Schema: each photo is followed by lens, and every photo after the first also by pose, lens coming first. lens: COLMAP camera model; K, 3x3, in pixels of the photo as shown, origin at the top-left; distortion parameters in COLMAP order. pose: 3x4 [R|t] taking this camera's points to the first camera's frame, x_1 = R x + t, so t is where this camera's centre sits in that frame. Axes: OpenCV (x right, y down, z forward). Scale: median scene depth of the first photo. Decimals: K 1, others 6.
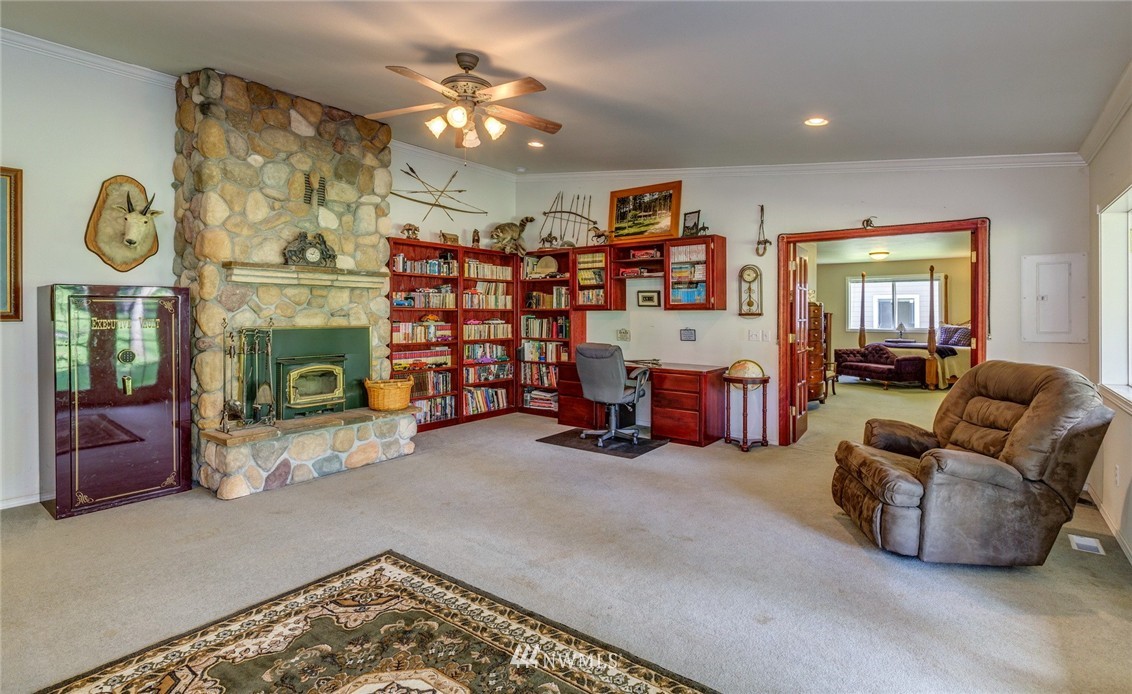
lens RADIAL K [[548.6, 0, 564.9], [0, 548.6, 316.6], [0, 0, 1]] dist [0.000700, 0.000088]
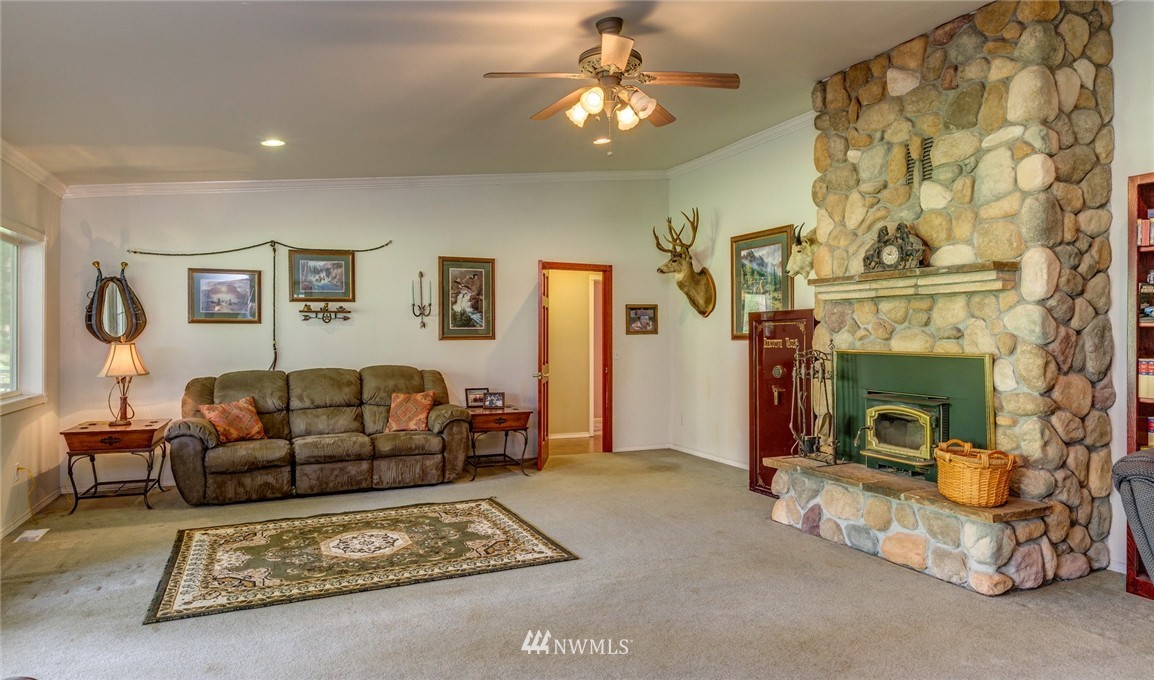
lens RADIAL K [[691.8, 0, 577.0], [0, 691.8, 340.0], [0, 0, 1]] dist [0.000777, -0.000203]
pose [[-0.477854, 0.004914, -0.878426, 0.595656], [-0.006746, 0.999934, 0.009263, -0.004383], [0.878413, 0.010352, -0.477789, 1.142273]]
